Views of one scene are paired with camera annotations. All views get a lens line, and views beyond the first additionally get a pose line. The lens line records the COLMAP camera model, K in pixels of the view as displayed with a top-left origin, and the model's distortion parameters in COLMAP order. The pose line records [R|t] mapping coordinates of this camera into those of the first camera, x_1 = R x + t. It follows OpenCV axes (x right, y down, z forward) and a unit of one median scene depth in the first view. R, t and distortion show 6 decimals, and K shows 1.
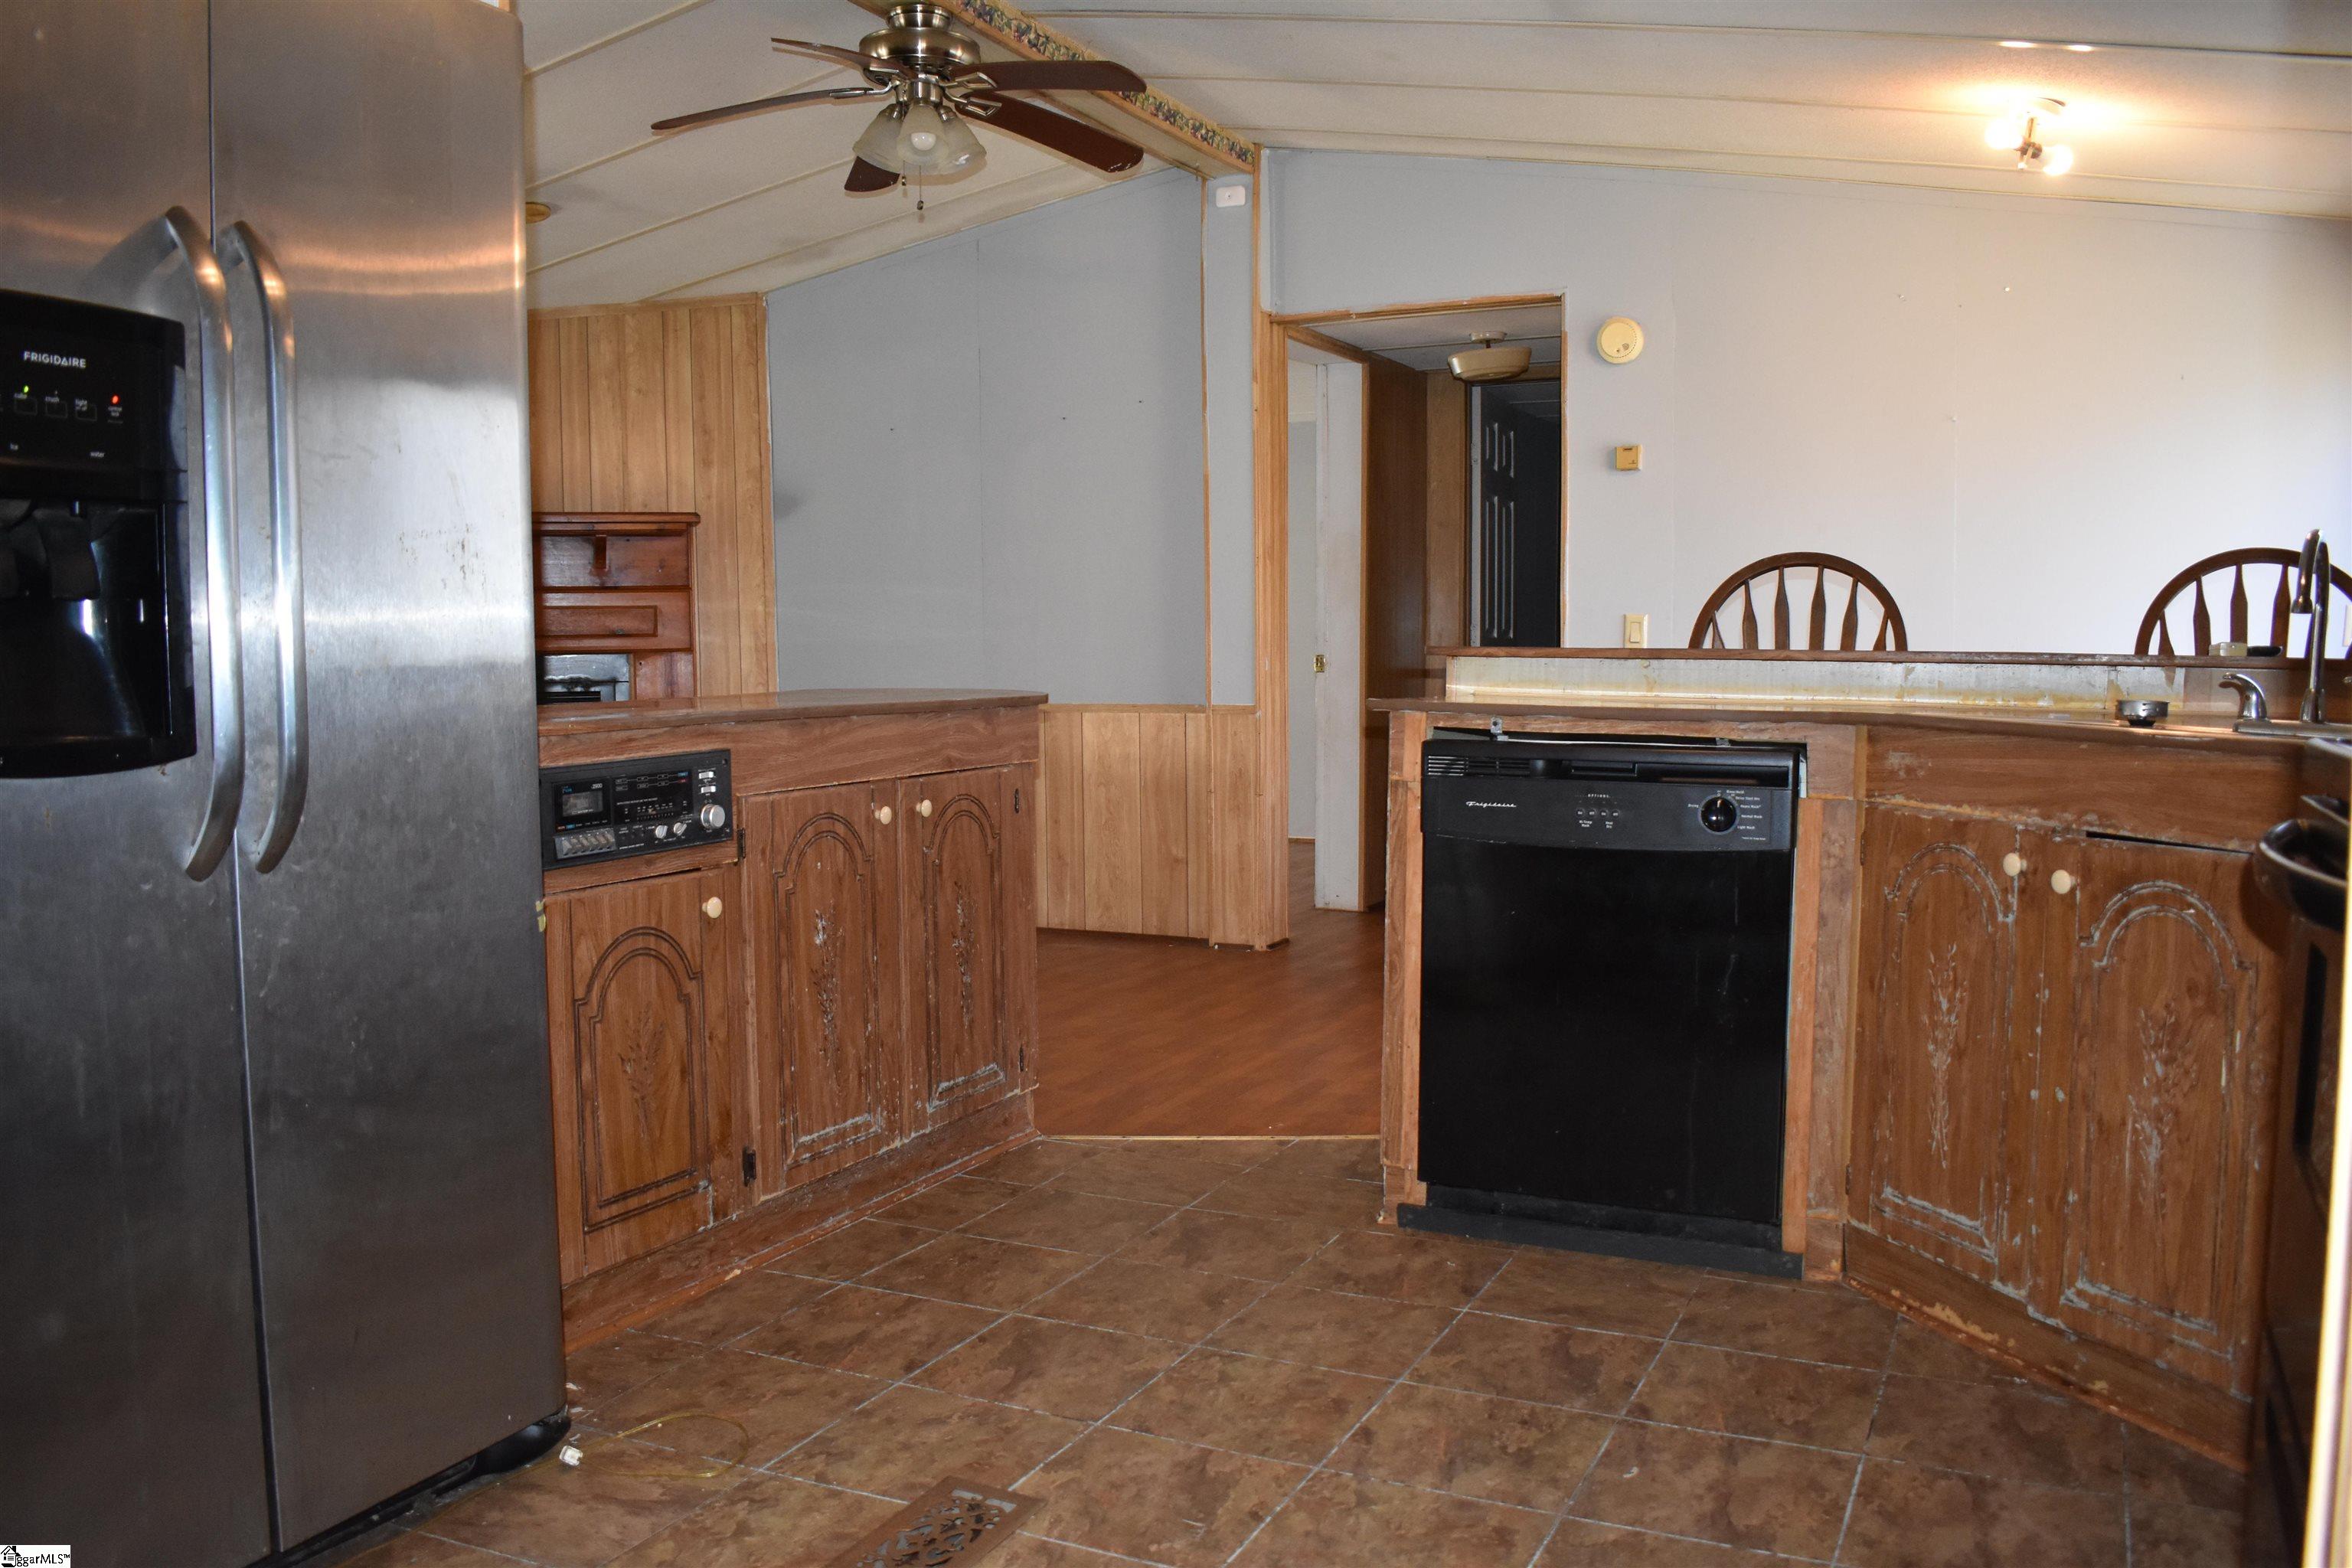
lens RADIAL K [[1892.5, 0, 1176.0], [0, 1892.5, 784.0], [0, 0, 1]] dist [-0.095405, 0.016098]
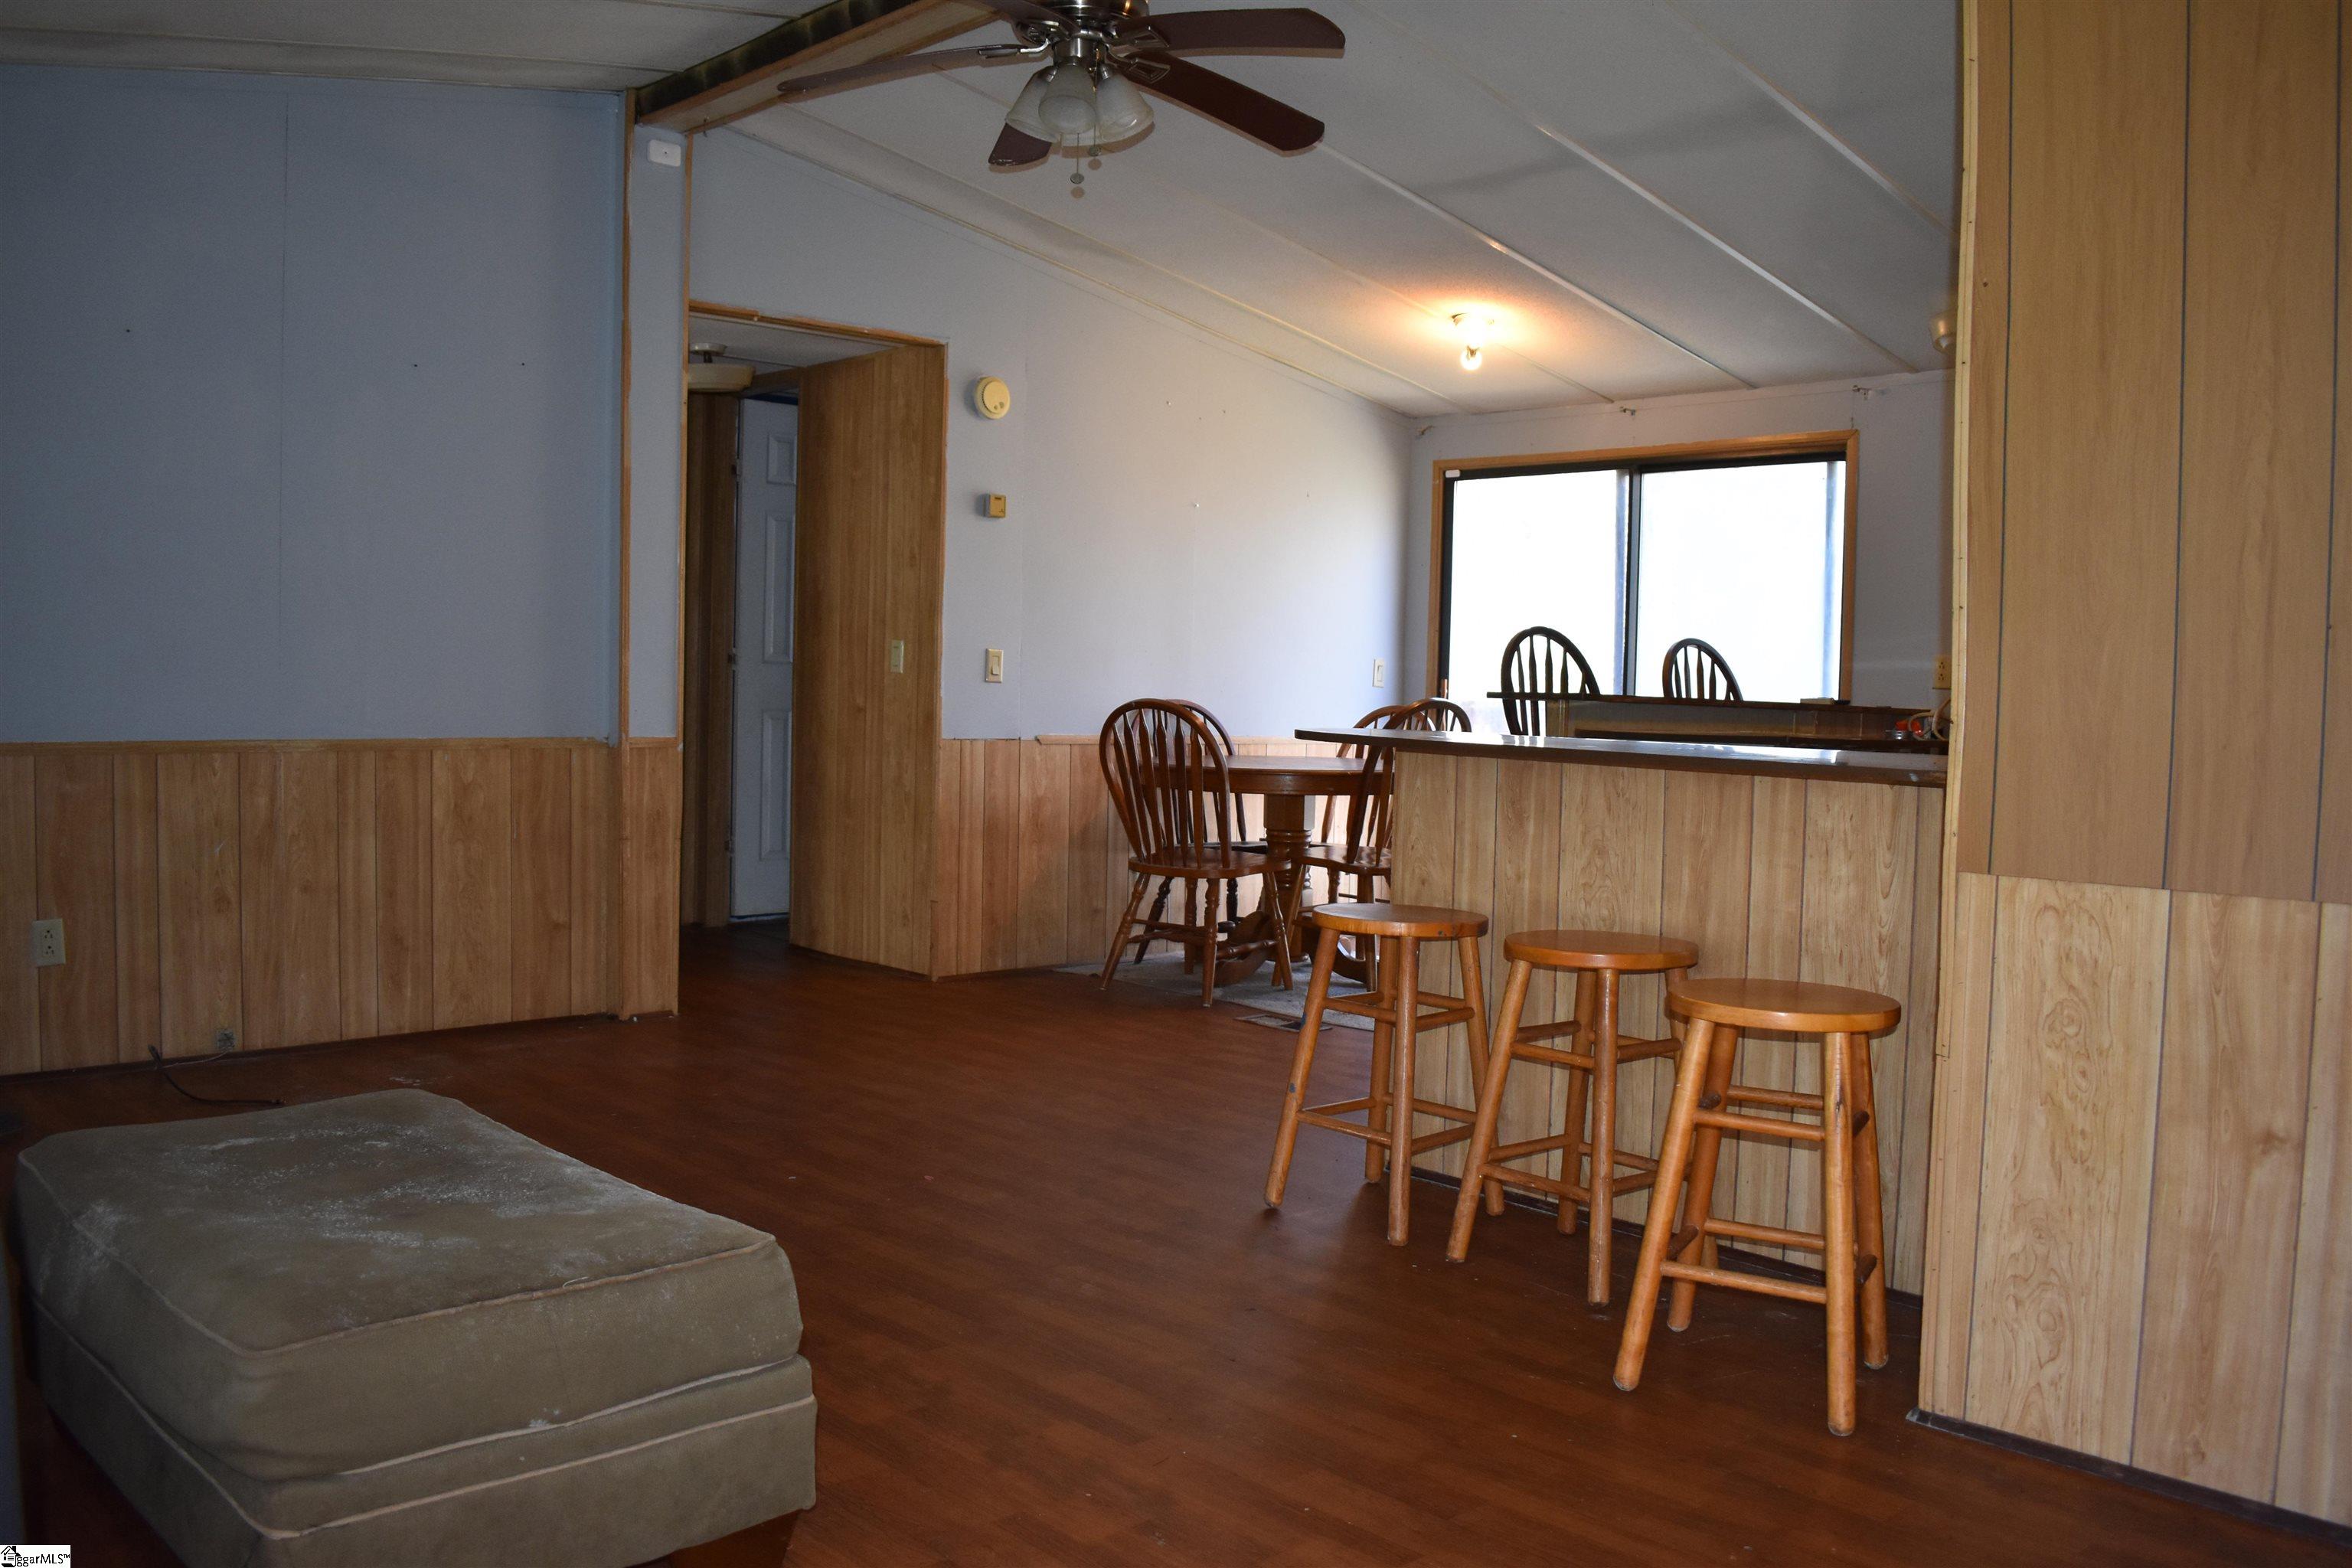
lens RADIAL K [[1892.5, 0, 1176.0], [0, 1892.5, 784.0], [0, 0, 1]] dist [-0.095405, 0.016098]
pose [[0.357556, -0.038001, 0.933118, -0.649298], [0.040756, 0.998855, 0.025061, -0.030378], [-0.933002, 0.029070, 0.358696, 0.440760]]
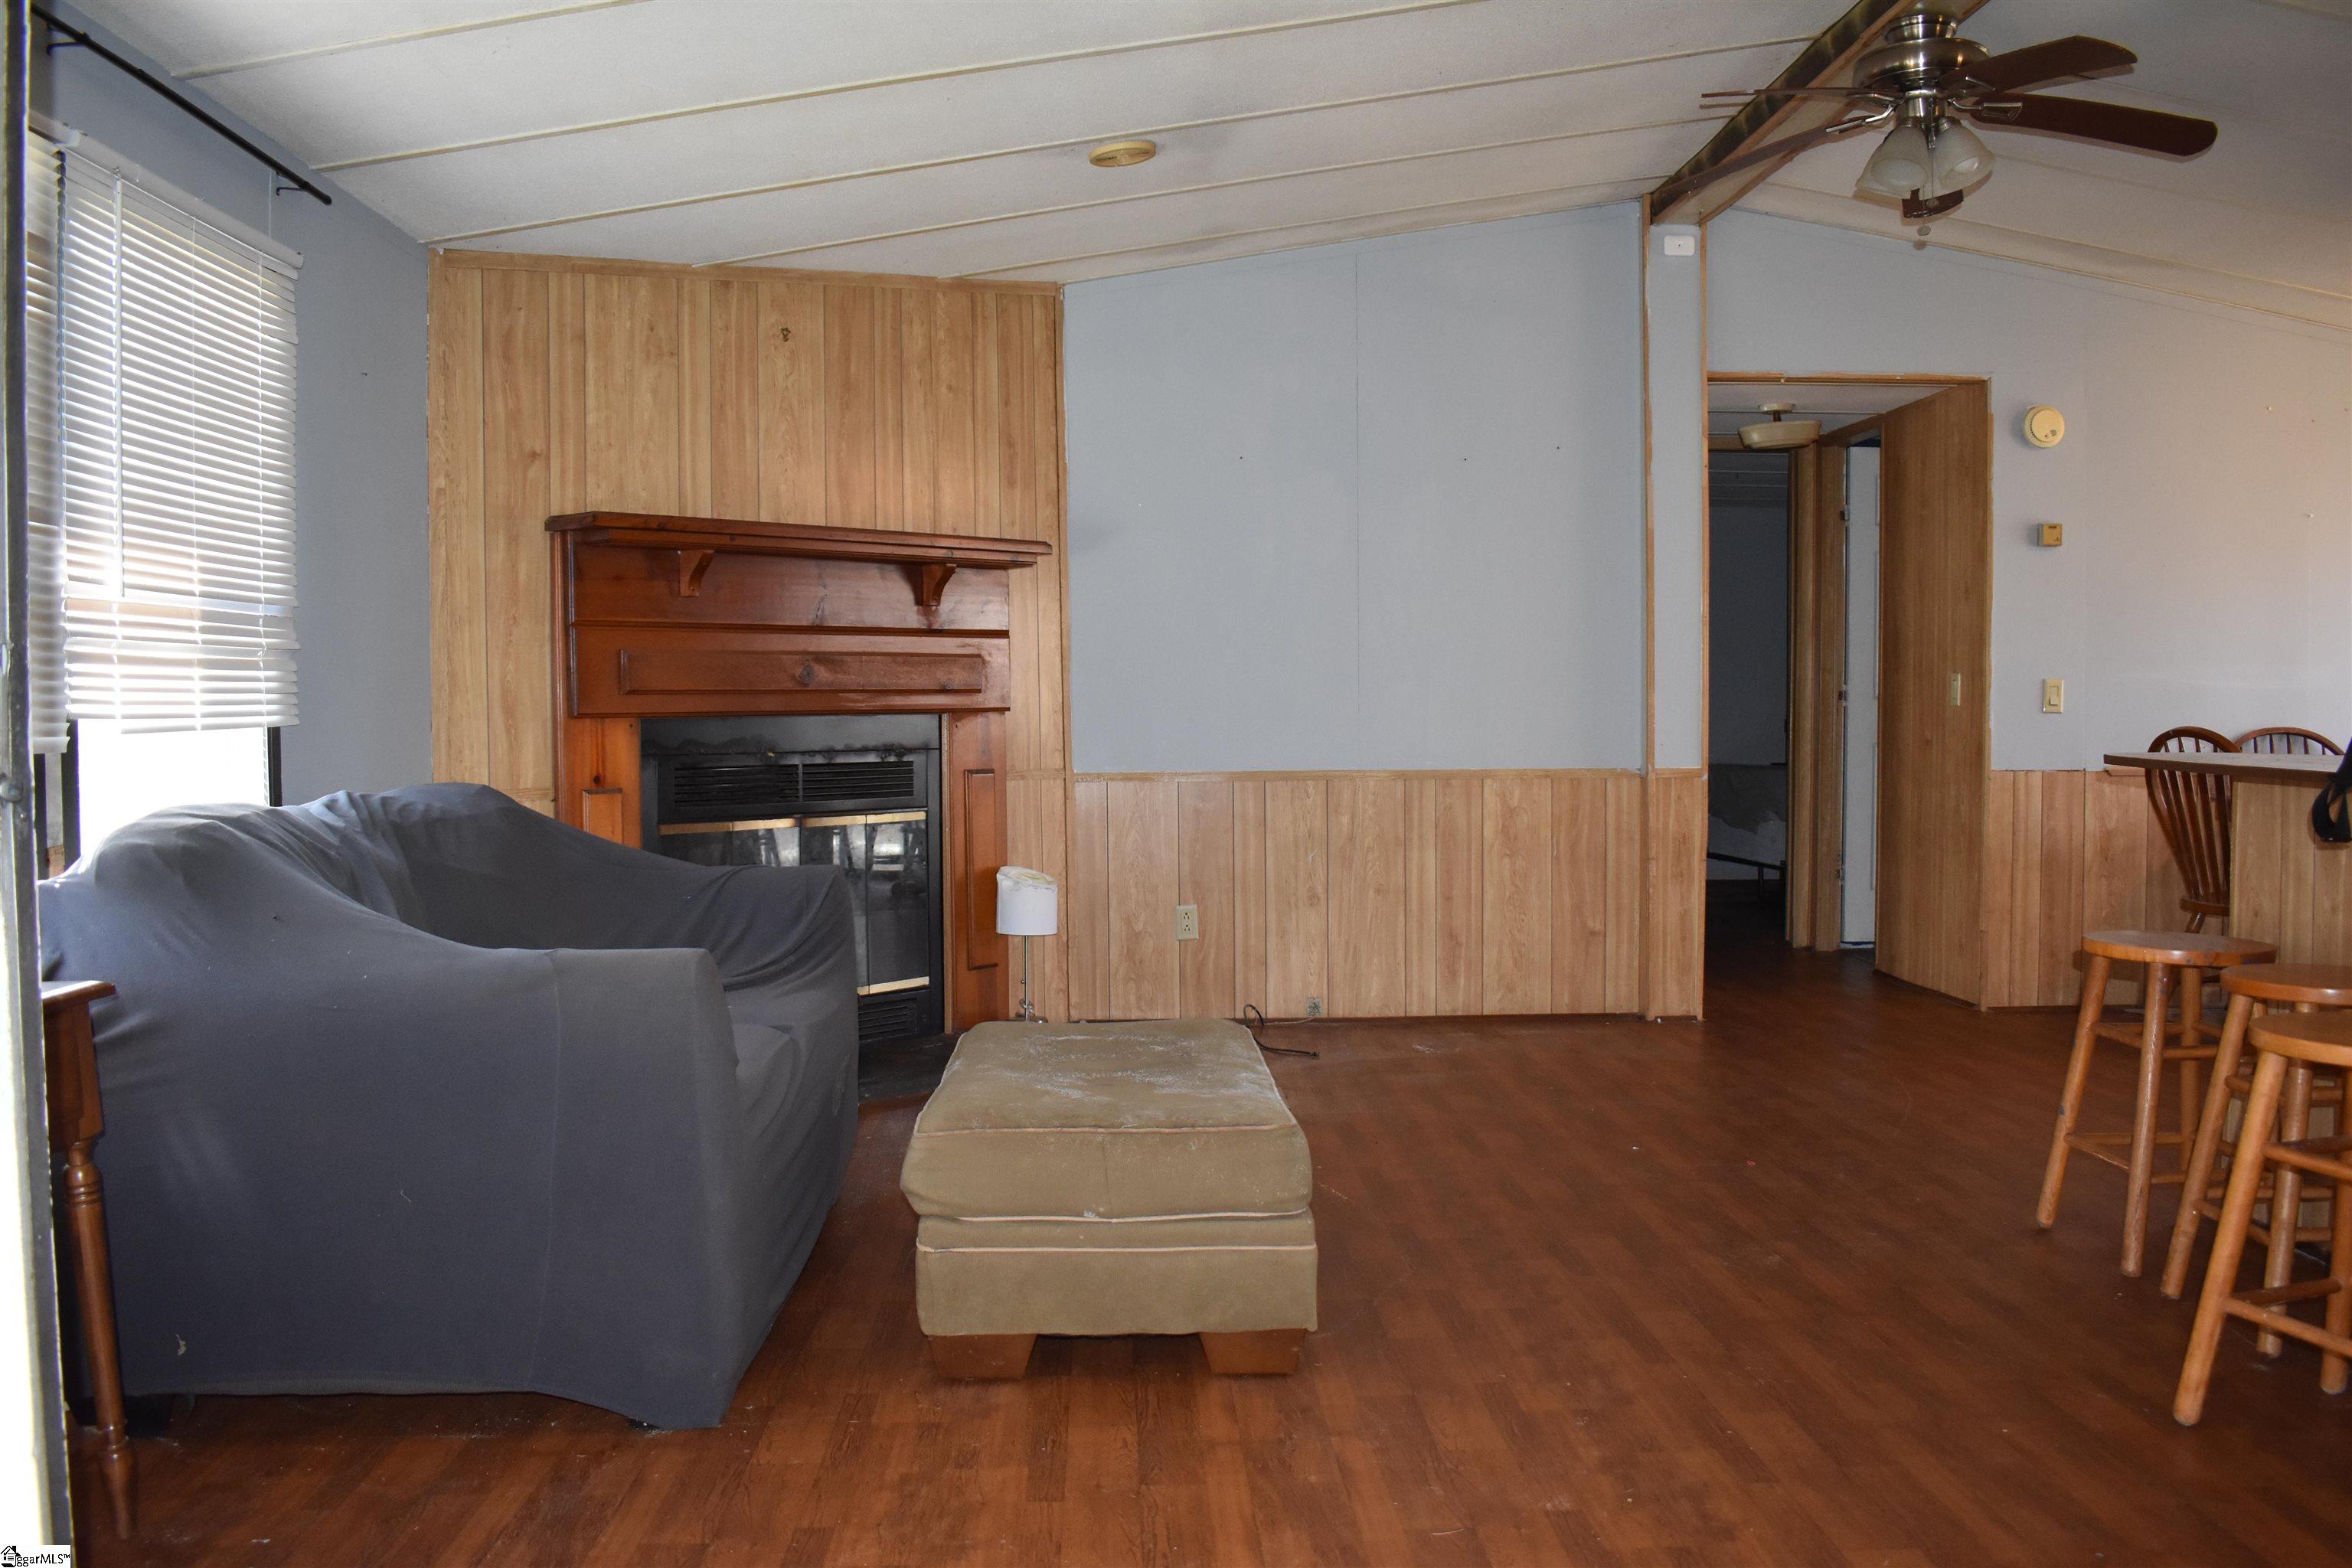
lens RADIAL K [[1892.5, 0, 1176.0], [0, 1892.5, 784.0], [0, 0, 1]] dist [-0.095405, 0.016098]
pose [[0.883655, -0.017032, 0.467828, -0.608847], [0.032020, 0.999197, -0.024102, -0.017800], [-0.467042, 0.036278, 0.883491, 0.255997]]
